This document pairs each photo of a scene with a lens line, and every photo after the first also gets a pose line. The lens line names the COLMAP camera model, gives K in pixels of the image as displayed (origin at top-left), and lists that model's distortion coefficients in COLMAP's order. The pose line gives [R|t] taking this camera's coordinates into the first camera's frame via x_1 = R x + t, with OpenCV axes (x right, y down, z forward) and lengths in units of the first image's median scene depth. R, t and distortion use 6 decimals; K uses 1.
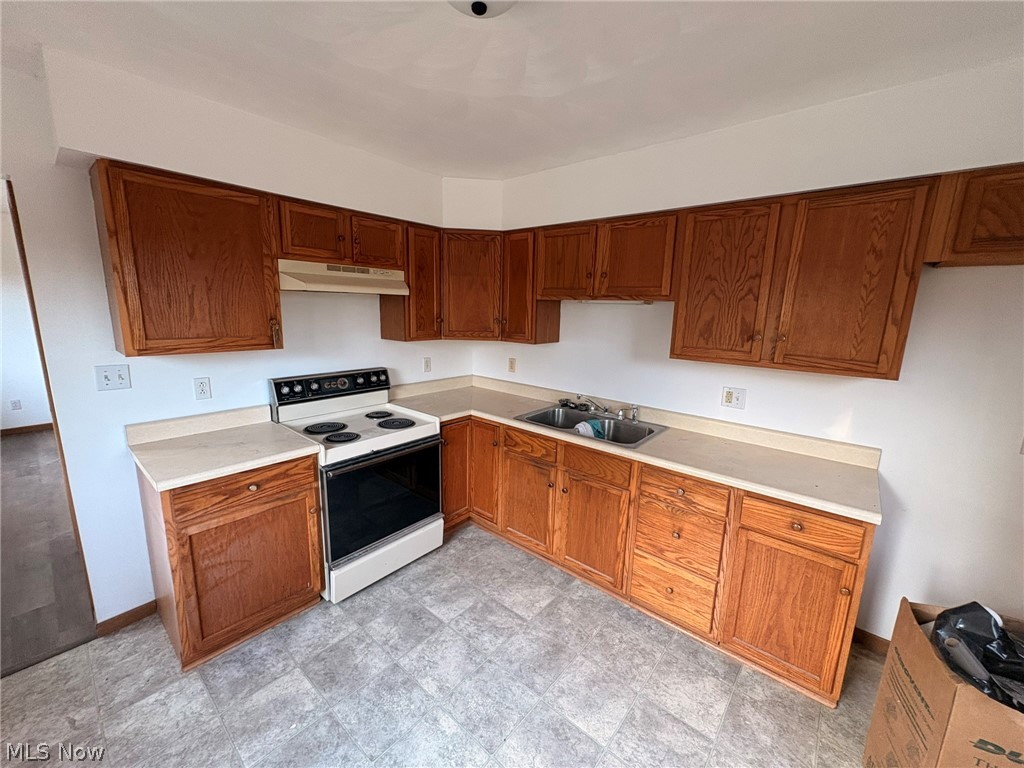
lens RADIAL K [[409.5, 0, 509.5], [0, 409.5, 383.3], [0, 0, 1]] dist [0.003823, -0.000239]
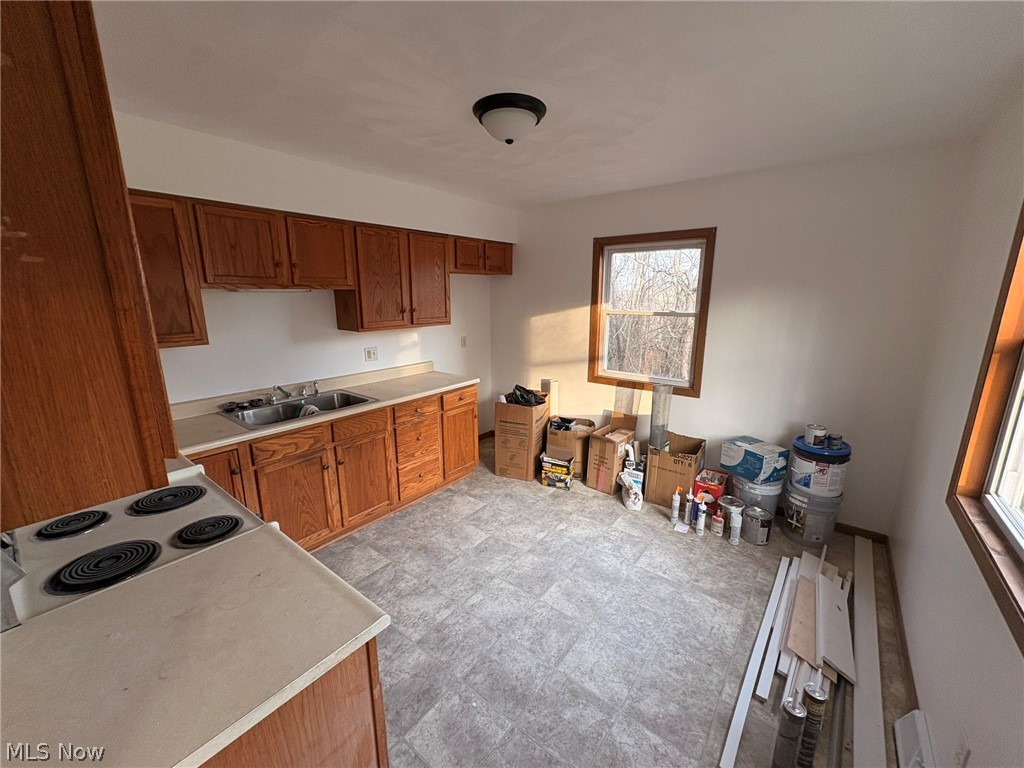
lens RADIAL K [[409.5, 0, 513.2], [0, 409.5, 383.4], [0, 0, 1]] dist [0.003823, -0.000239]
pose [[-0.043893, -0.240032, 0.969772, -1.077522], [0.188857, 0.951212, 0.243986, -0.147724], [-0.981023, 0.193857, 0.003580, 0.588637]]
